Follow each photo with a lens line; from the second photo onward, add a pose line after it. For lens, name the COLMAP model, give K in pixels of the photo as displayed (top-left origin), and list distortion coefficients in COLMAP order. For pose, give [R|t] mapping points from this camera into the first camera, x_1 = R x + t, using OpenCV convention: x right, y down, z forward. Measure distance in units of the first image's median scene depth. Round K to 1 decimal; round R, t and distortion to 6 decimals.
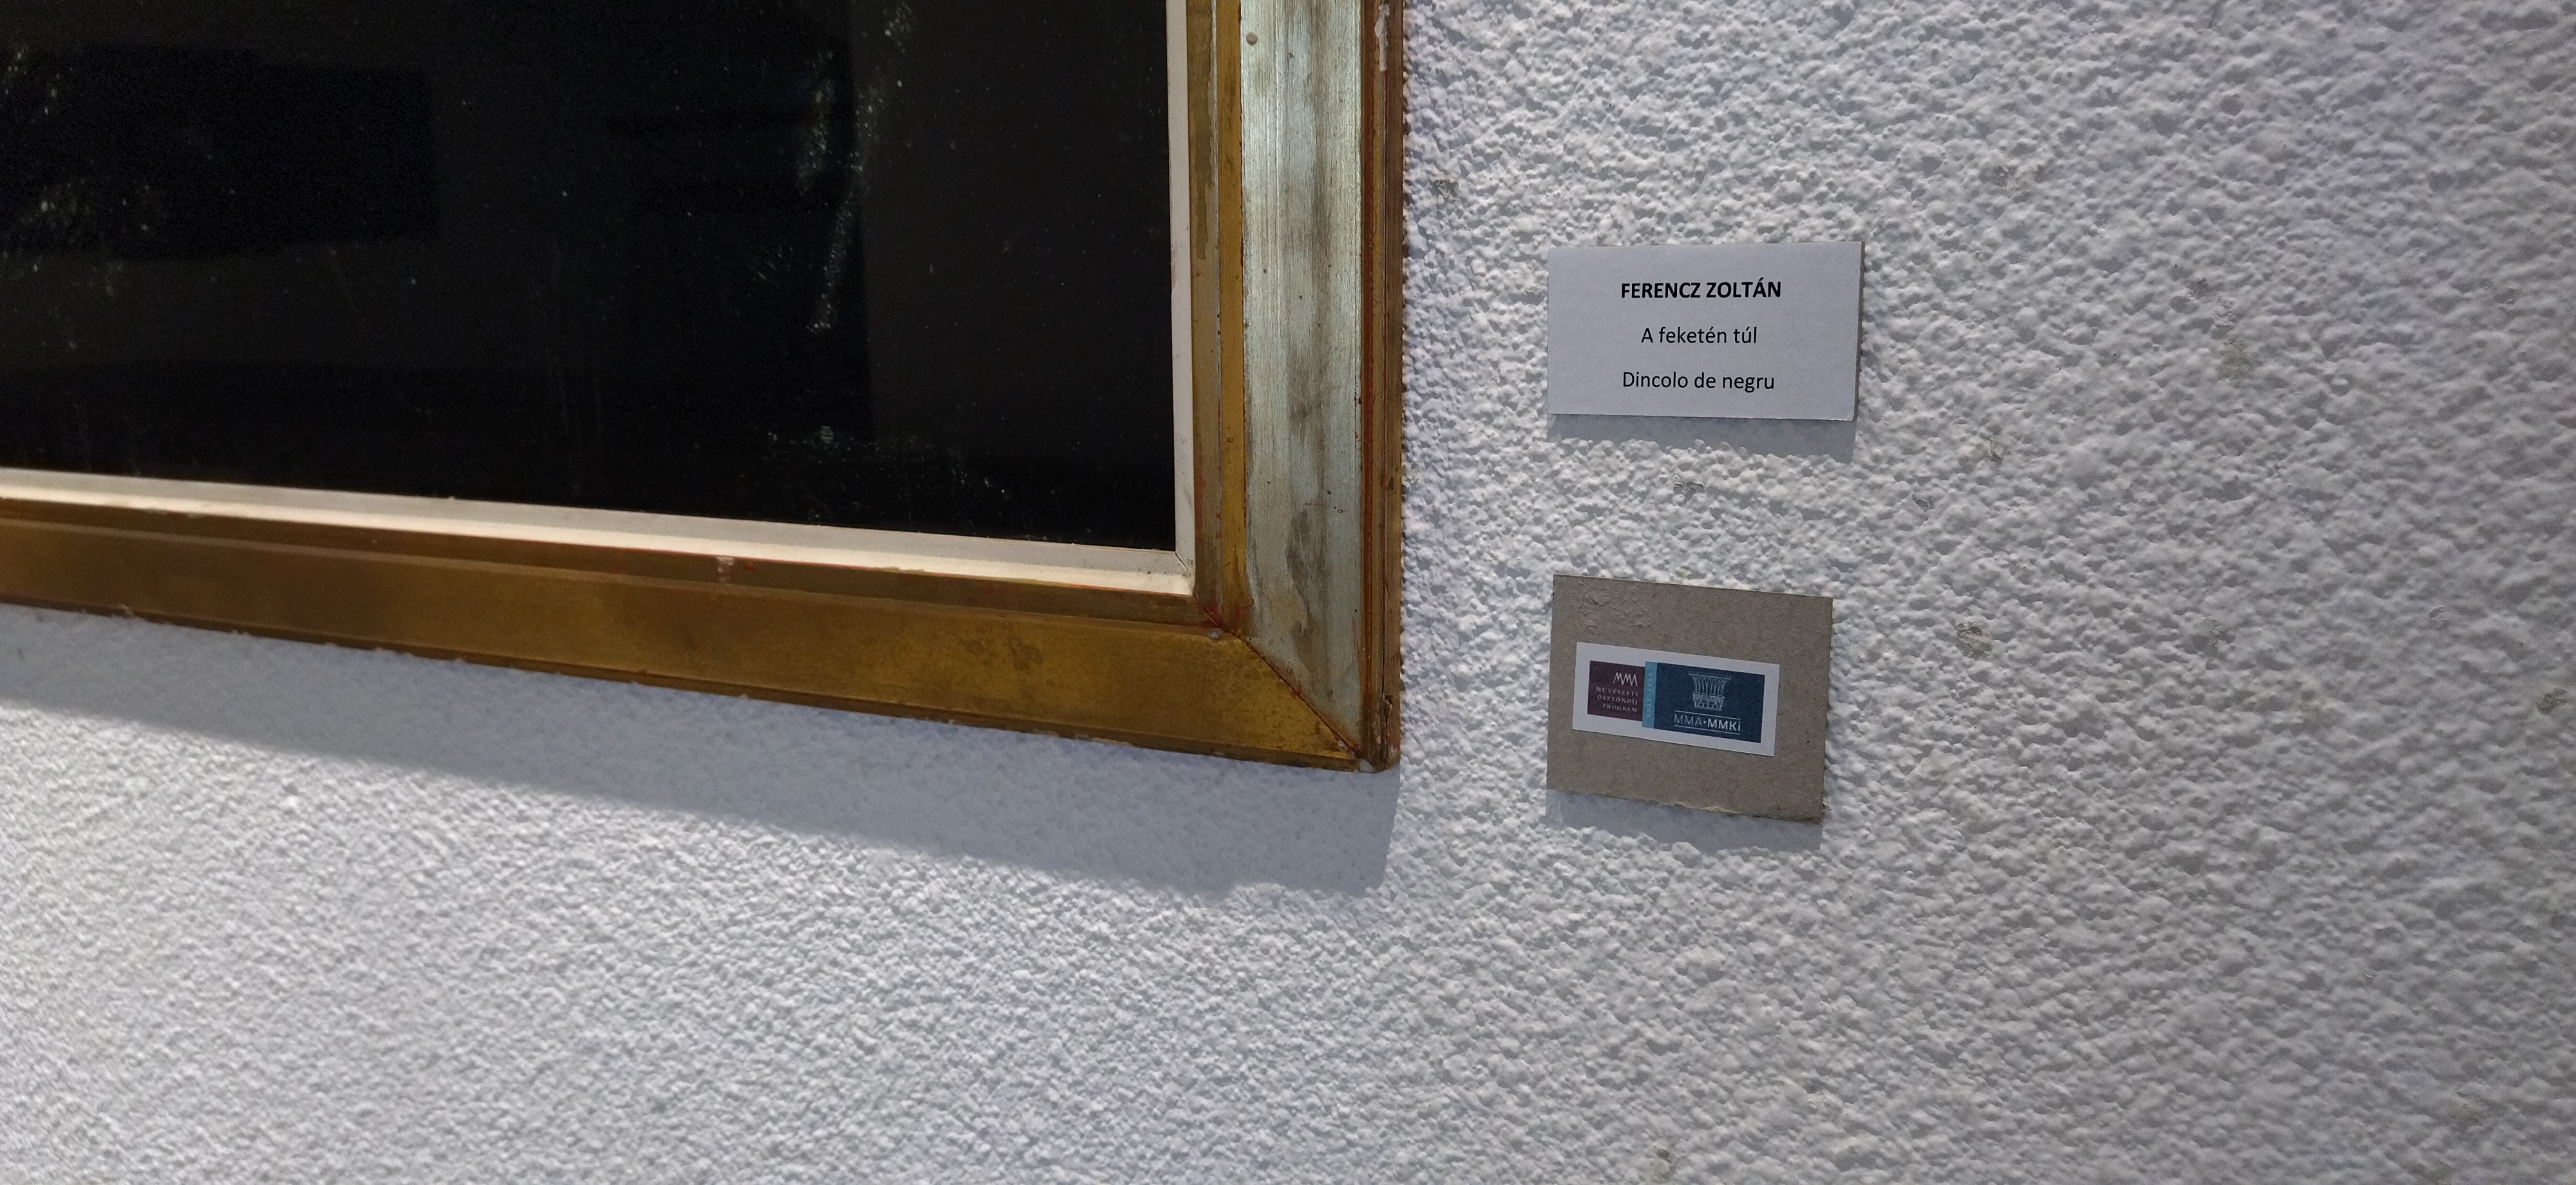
lens RADIAL K [[1938.4, 0, 1288.0], [0, 1938.4, 592.5], [0, 0, 1]] dist [0.066513, -0.005493]
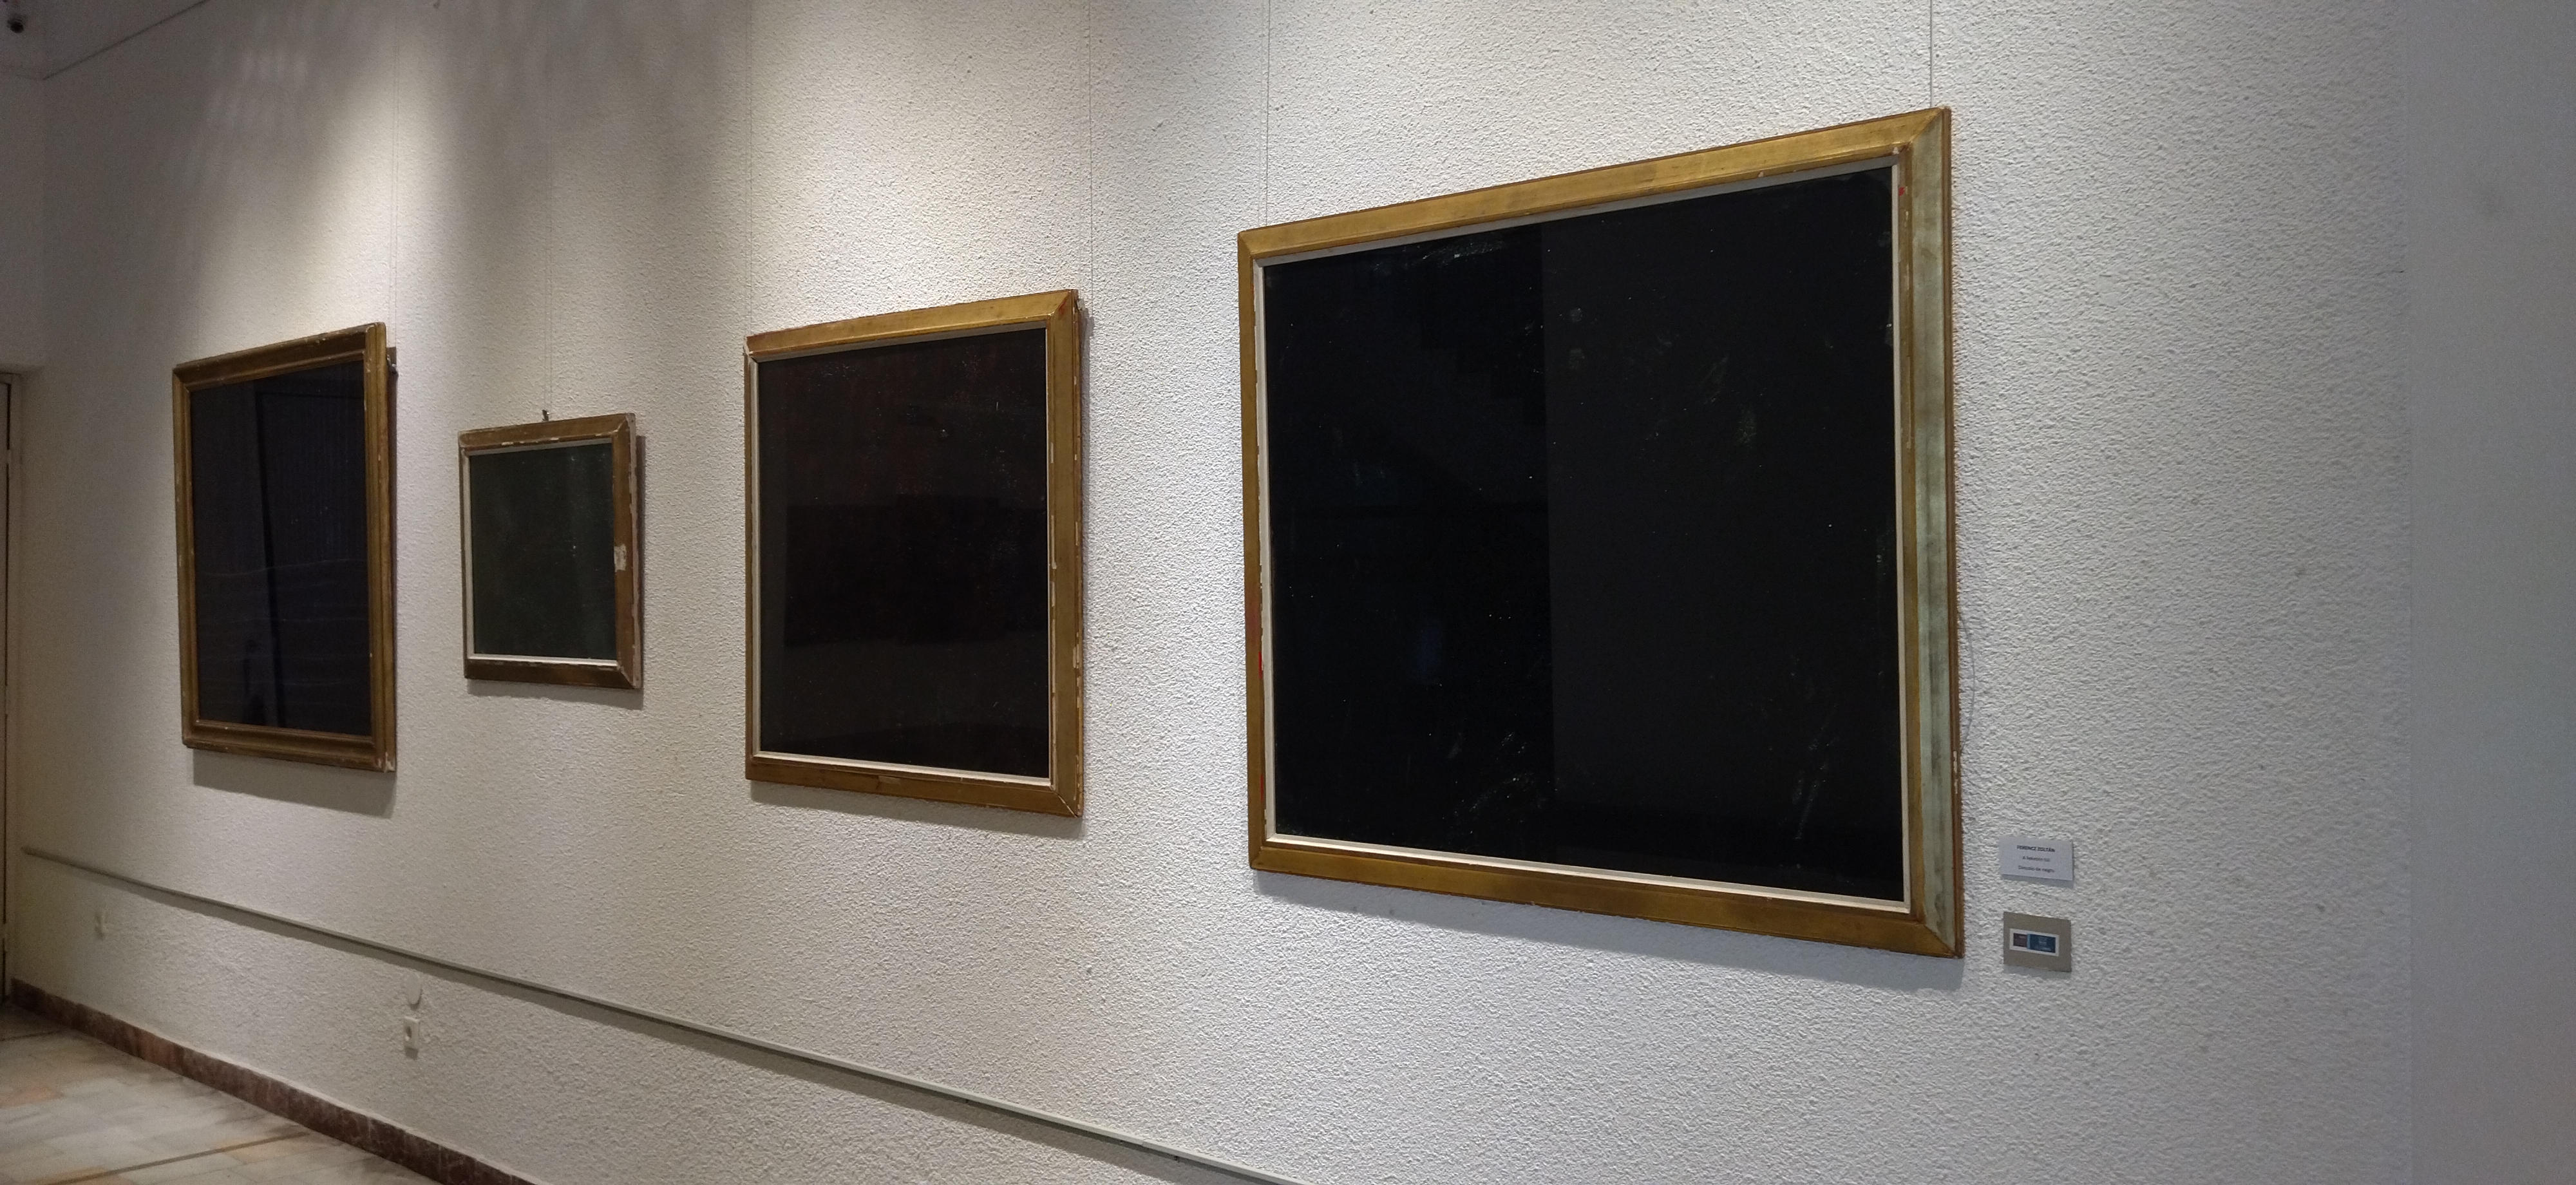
lens RADIAL K [[1938.4, 0, 1288.0], [0, 1938.4, 592.5], [0, 0, 1]] dist [0.066513, -0.005493]
pose [[0.976298, -0.008733, -0.216253, -0.453934], [-0.021300, 0.990458, -0.136160, -0.083424], [0.215379, 0.137539, 0.966796, -3.543899]]
